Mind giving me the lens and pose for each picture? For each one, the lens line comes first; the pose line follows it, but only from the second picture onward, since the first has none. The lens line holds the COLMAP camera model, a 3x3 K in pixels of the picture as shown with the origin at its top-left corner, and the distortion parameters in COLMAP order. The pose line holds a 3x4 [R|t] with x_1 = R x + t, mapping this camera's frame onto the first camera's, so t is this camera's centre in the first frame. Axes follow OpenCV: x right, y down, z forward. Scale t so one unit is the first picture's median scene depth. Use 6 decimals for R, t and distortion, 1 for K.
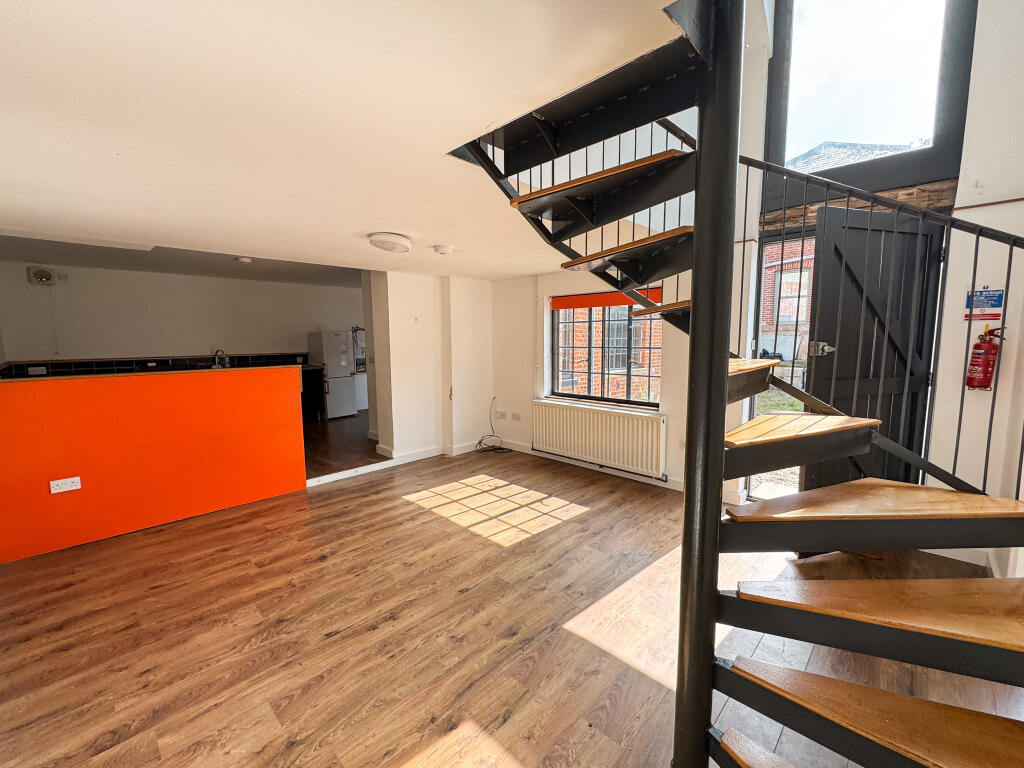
lens RADIAL K [[413.1, 0, 517.3], [0, 413.1, 383.8], [0, 0, 1]] dist [0.000364, -0.000097]
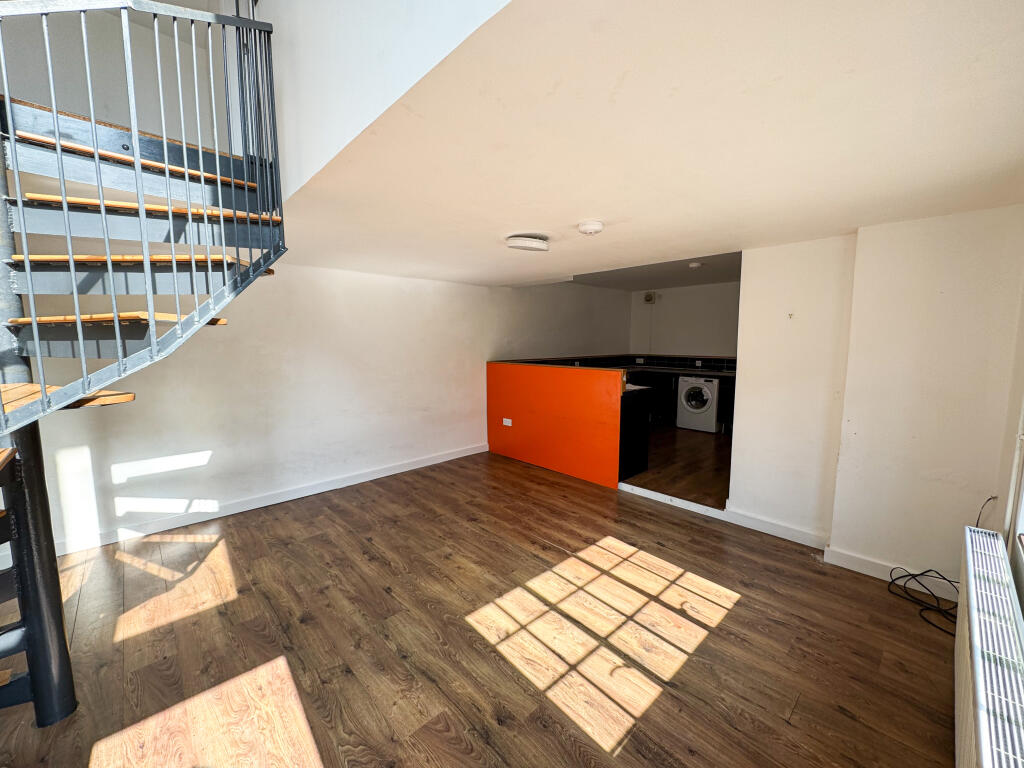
lens RADIAL K [[413.1, 0, 517.3], [0, 413.1, 383.8], [0, 0, 1]] dist [0.000364, -0.000097]
pose [[-0.039602, 0.114491, -0.992635, 0.596214], [-0.109212, 0.986966, 0.118195, -0.122474], [0.993229, 0.113088, -0.026582, 0.926353]]
